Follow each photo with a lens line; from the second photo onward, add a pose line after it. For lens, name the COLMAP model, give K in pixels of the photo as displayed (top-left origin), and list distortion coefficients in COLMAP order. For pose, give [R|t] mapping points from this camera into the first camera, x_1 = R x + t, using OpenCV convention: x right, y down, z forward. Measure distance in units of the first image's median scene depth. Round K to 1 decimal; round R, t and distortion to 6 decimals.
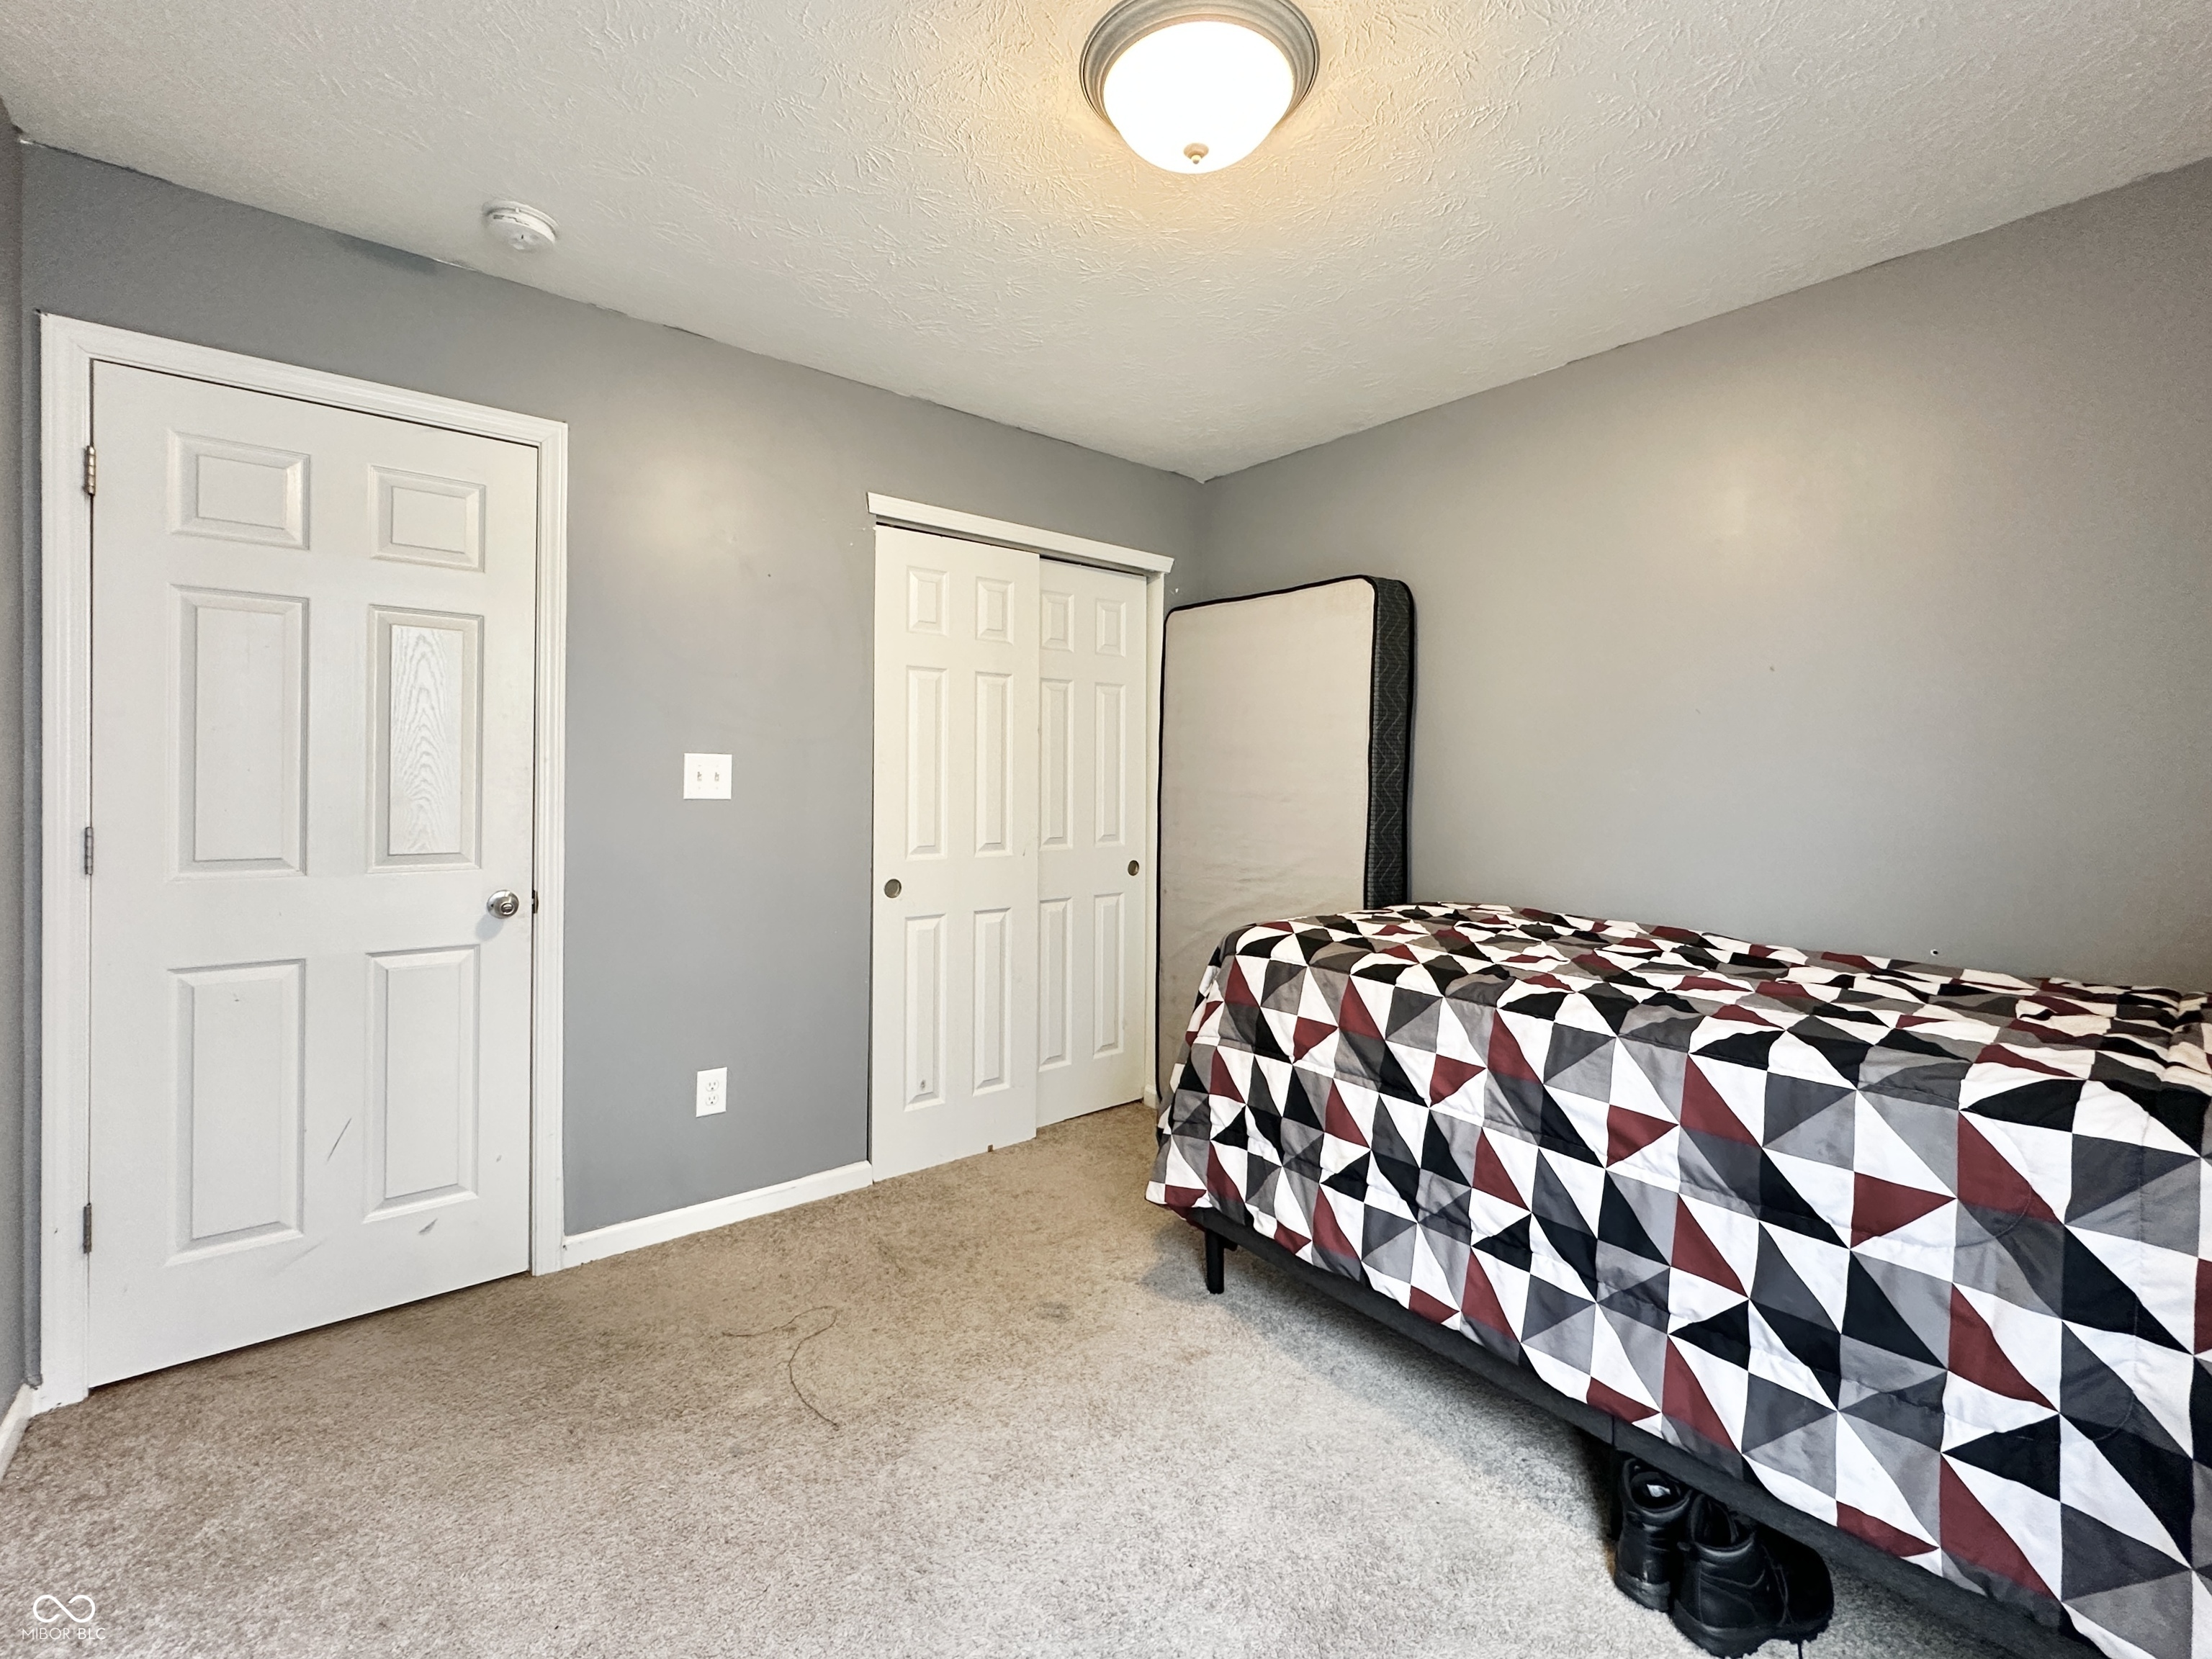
lens RADIAL K [[972.2, 0, 1104.8], [0, 972.2, 783.3], [0, 0, 1]] dist [0.009487, -0.000567]
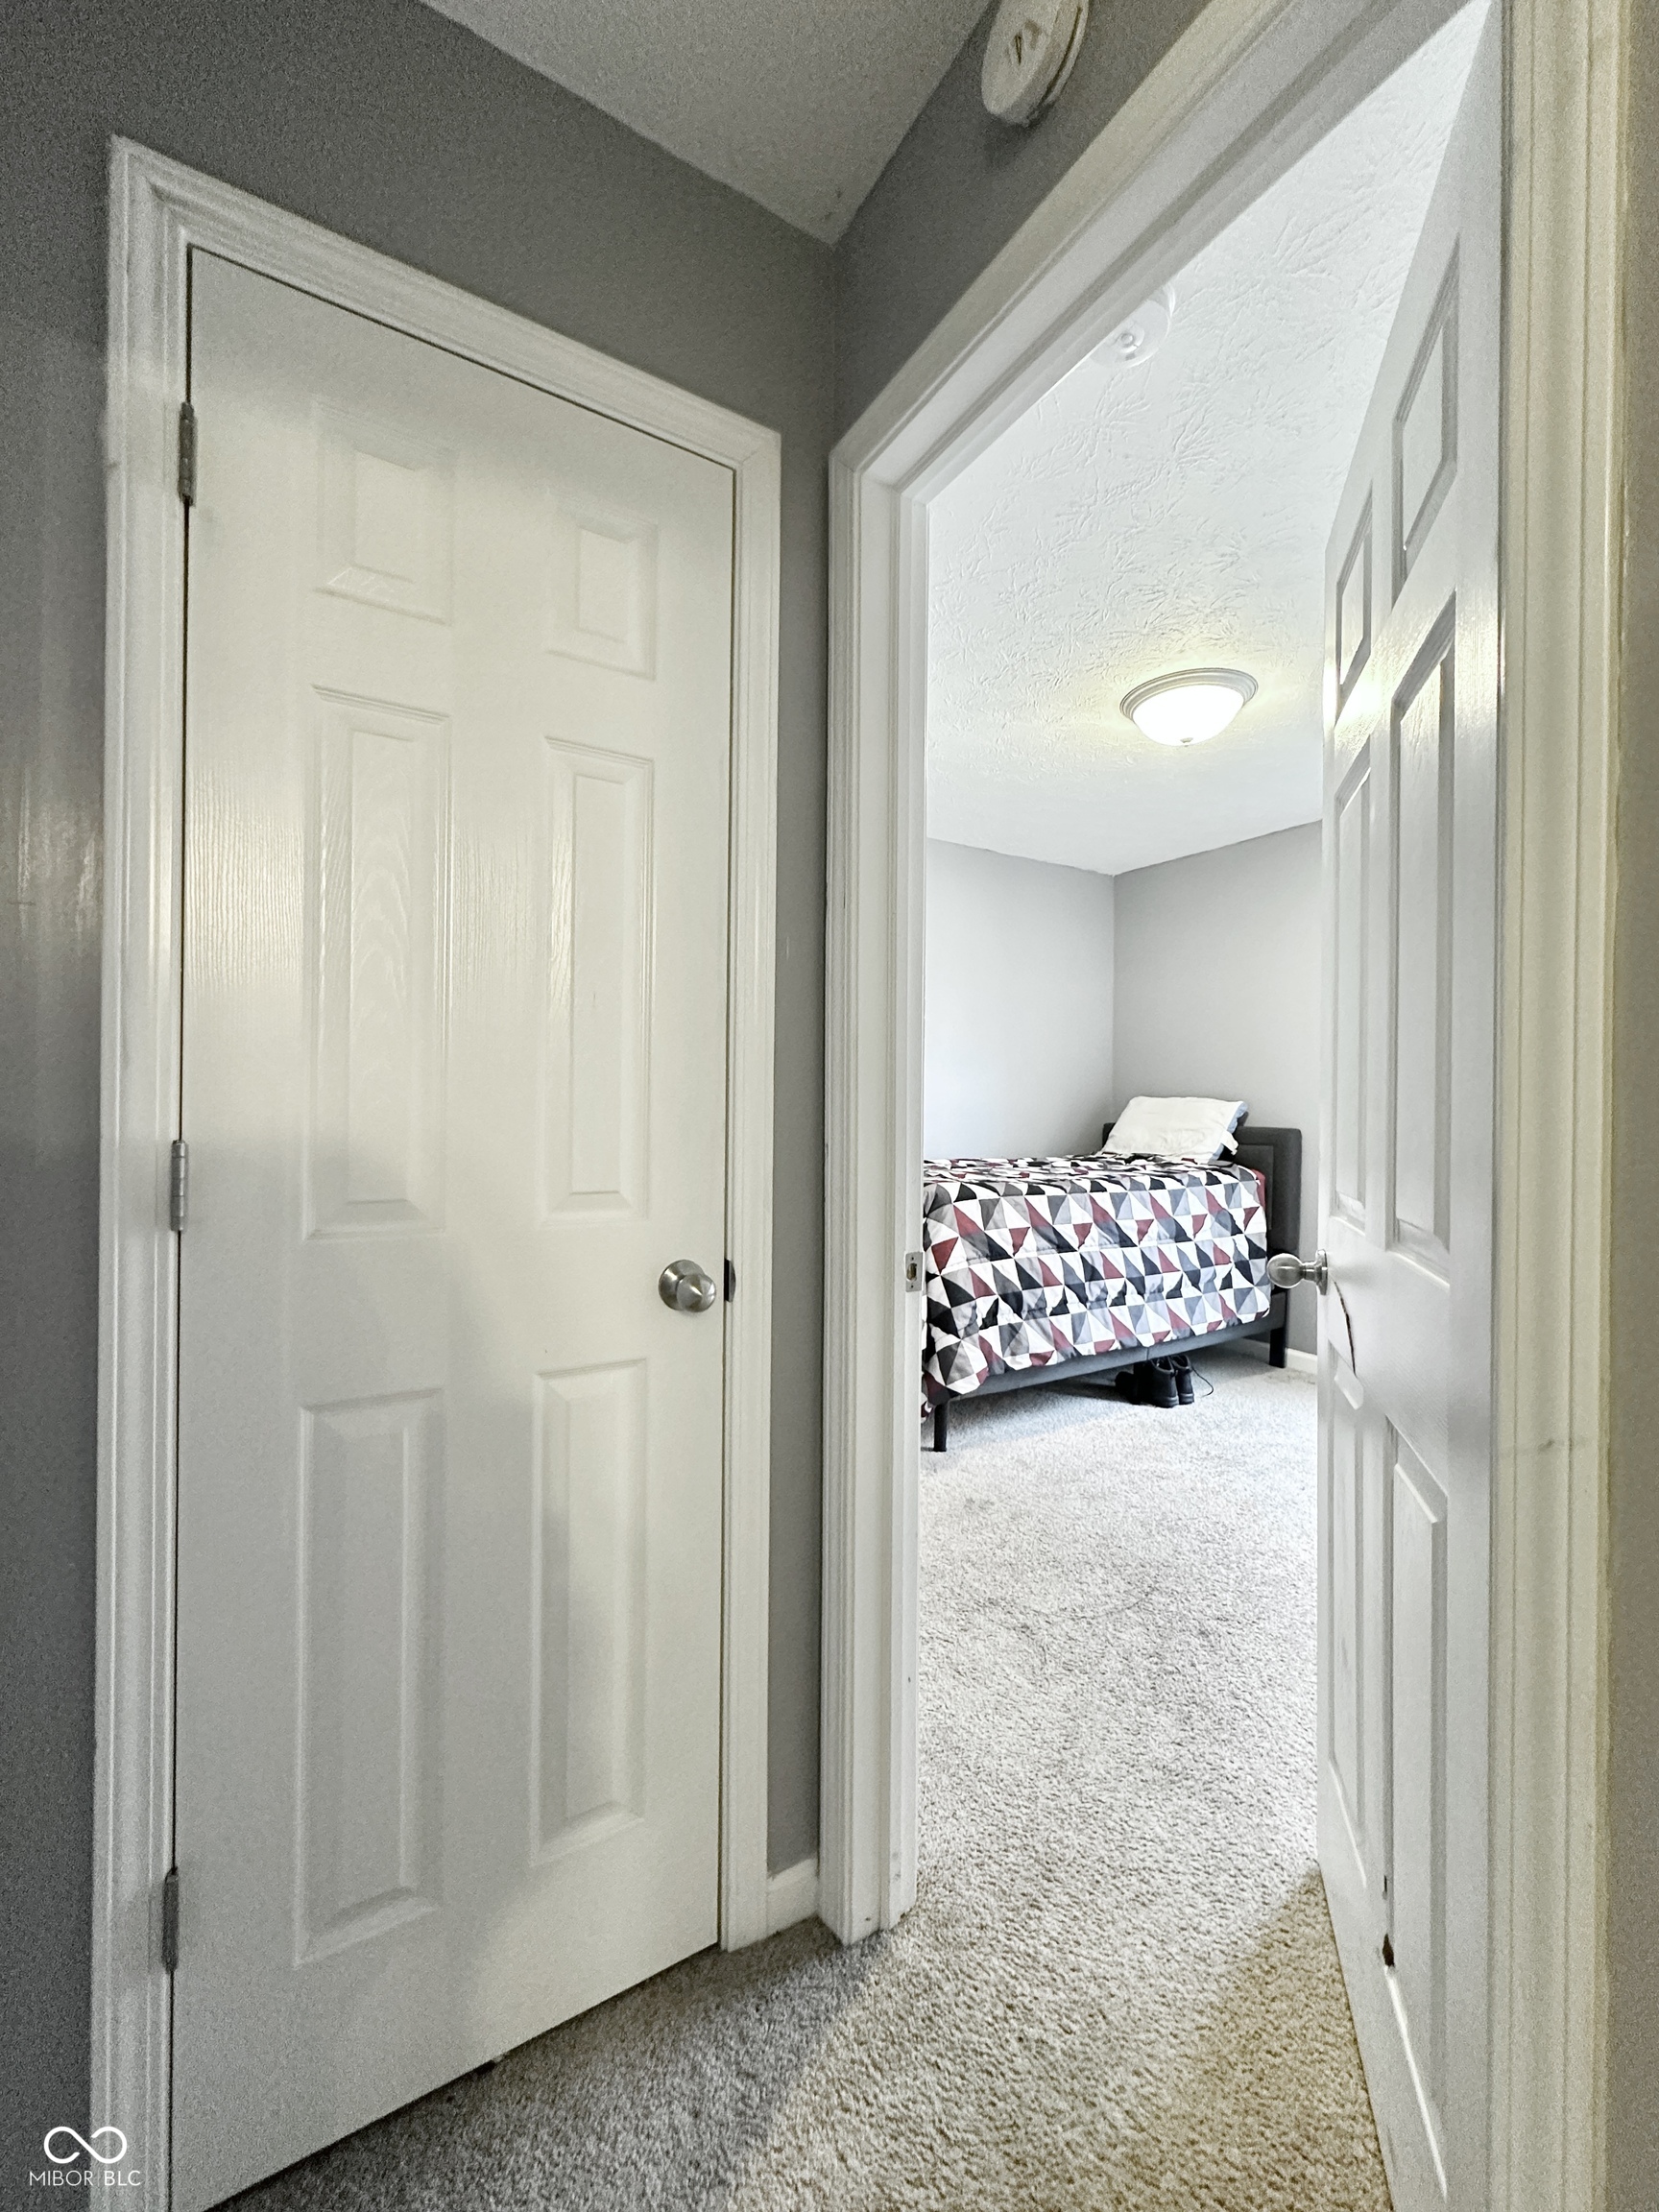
lens RADIAL K [[885.9, 0, 834.7], [0, 885.9, 1108.5], [0, 0, 1]] dist [0.004000, -0.000090]
pose [[0.127754, -0.016310, 0.991672, -1.328121], [0.009032, 0.999842, 0.015281, 0.020601], [-0.991765, 0.007004, 0.127881, 1.150902]]
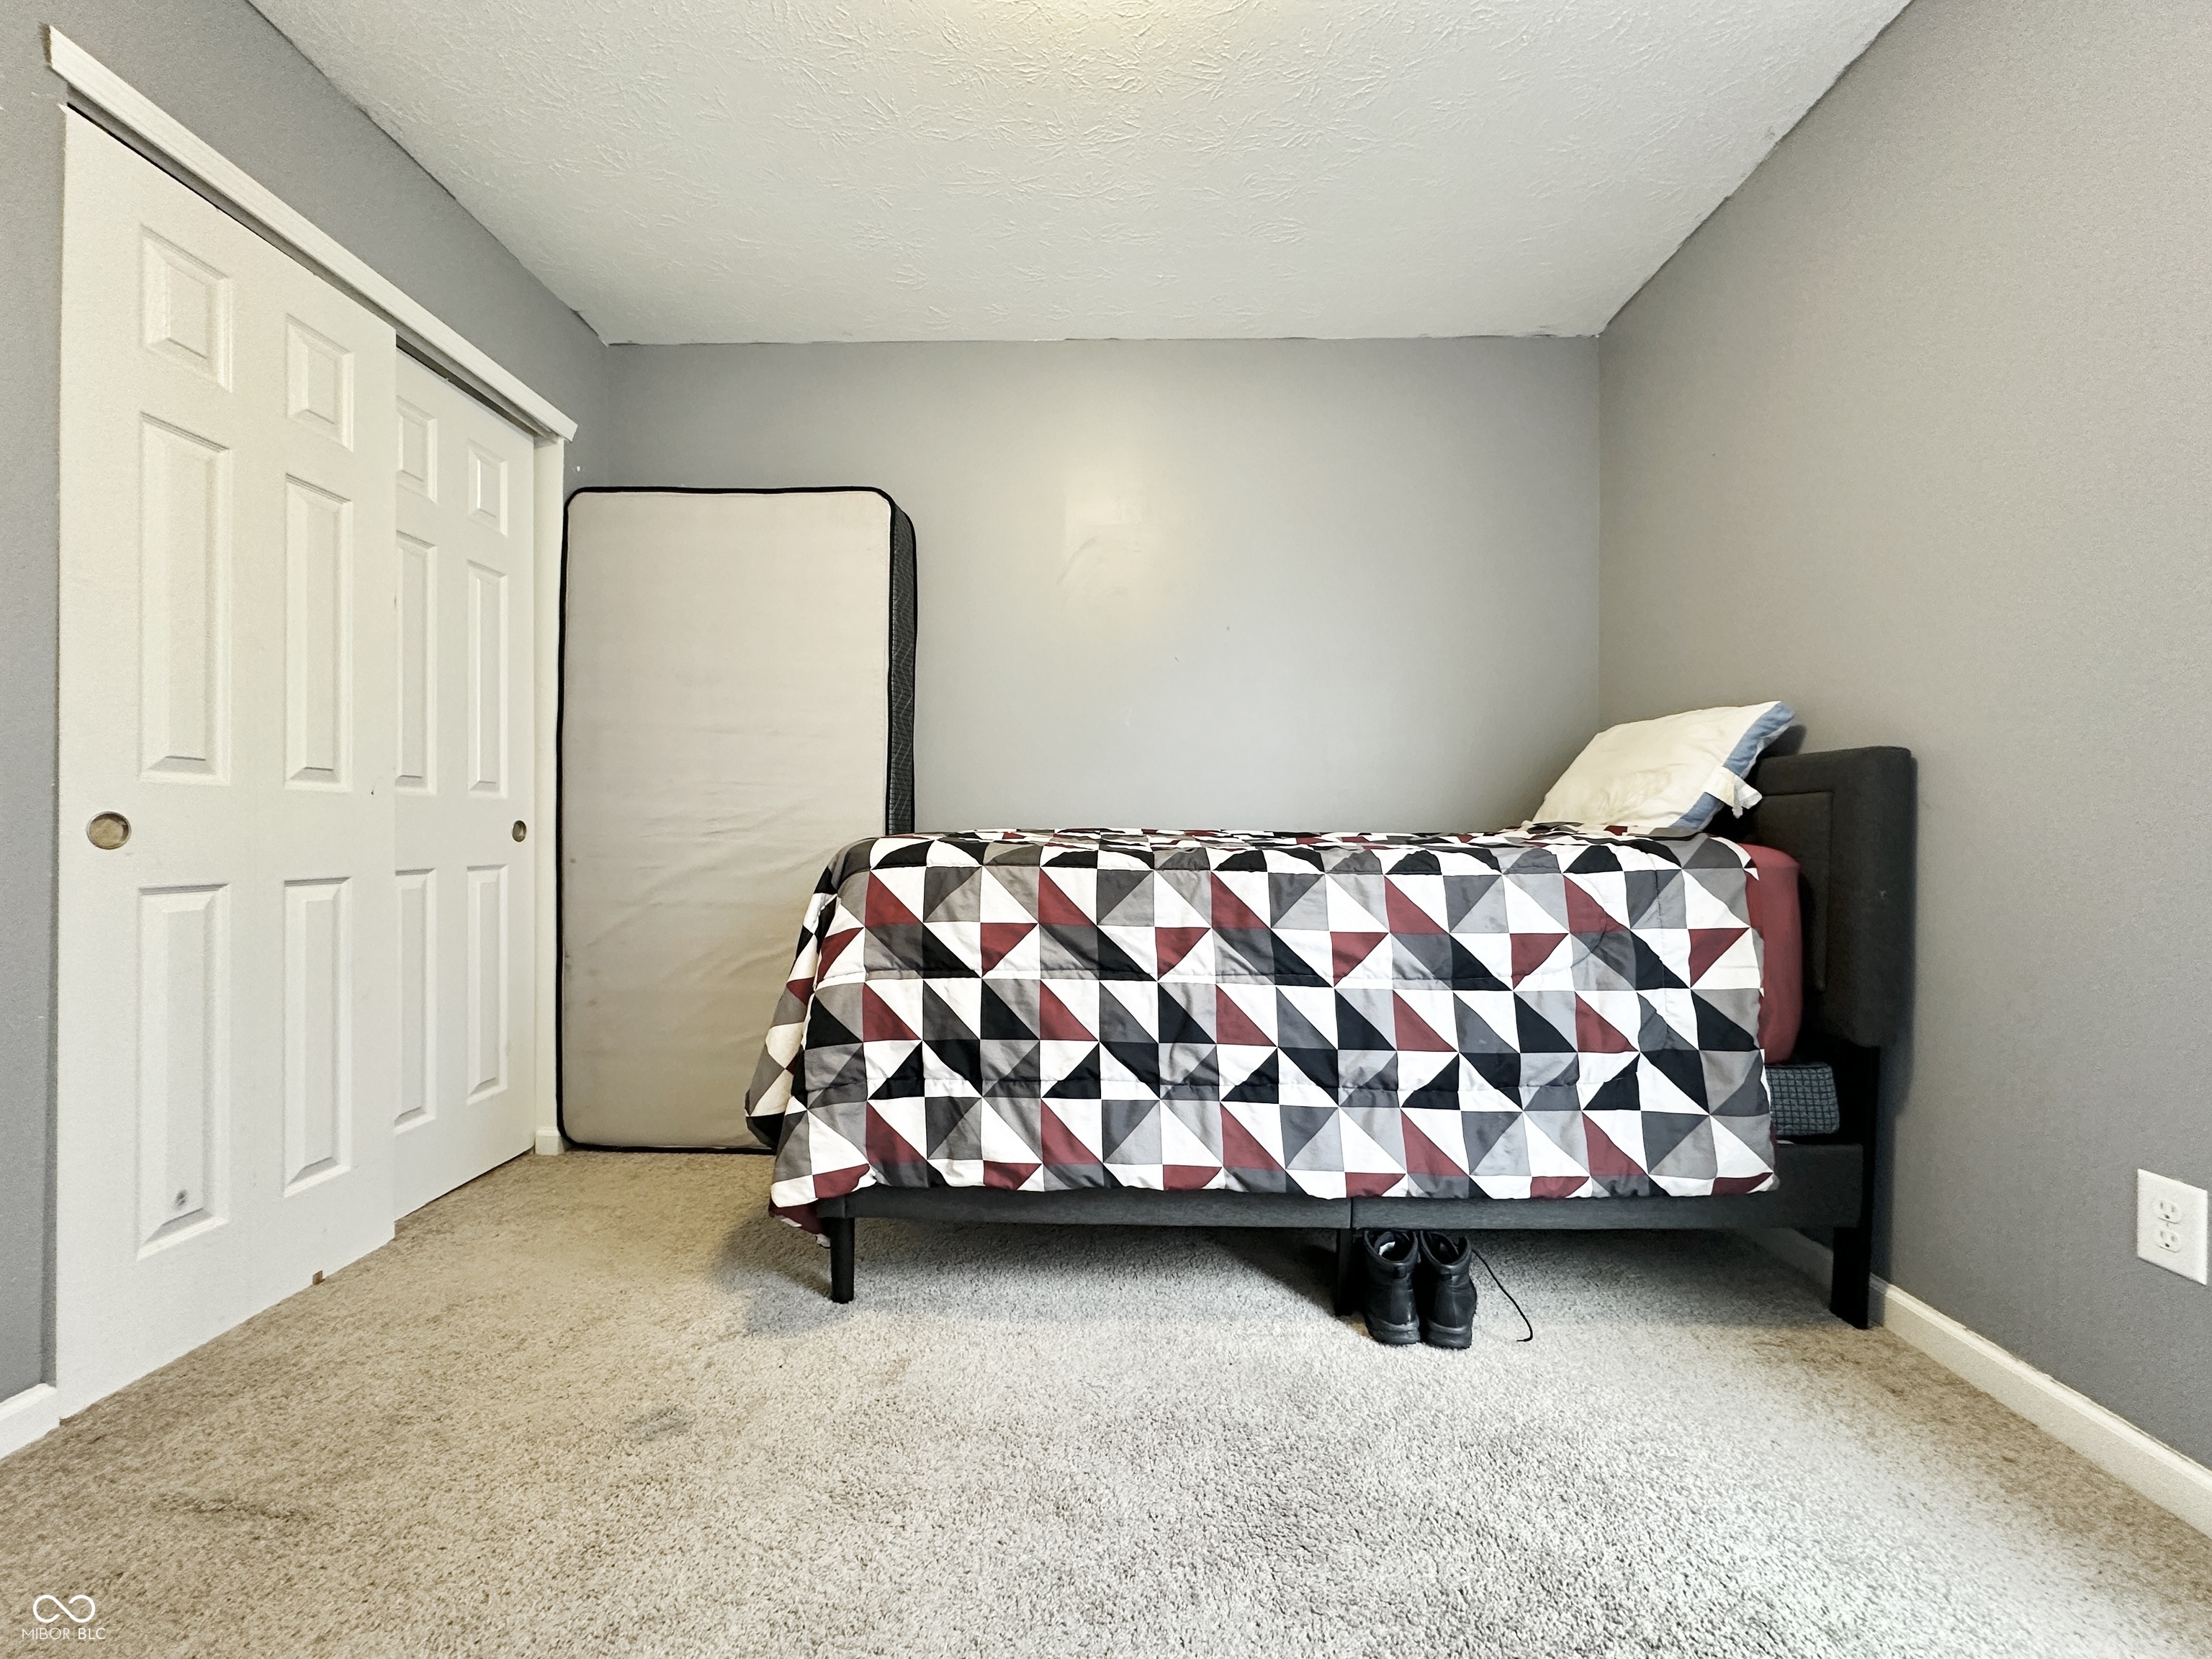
lens RADIAL K [[885.9, 0, 1097.4], [0, 885.9, 827.3], [0, 0, 1]] dist [0.004000, -0.000090]
pose [[0.646131, -0.000366, 0.763226, -0.350935], [0.013351, 0.999852, -0.010824, 0.173249], [-0.763110, 0.017183, 0.646041, 0.433967]]
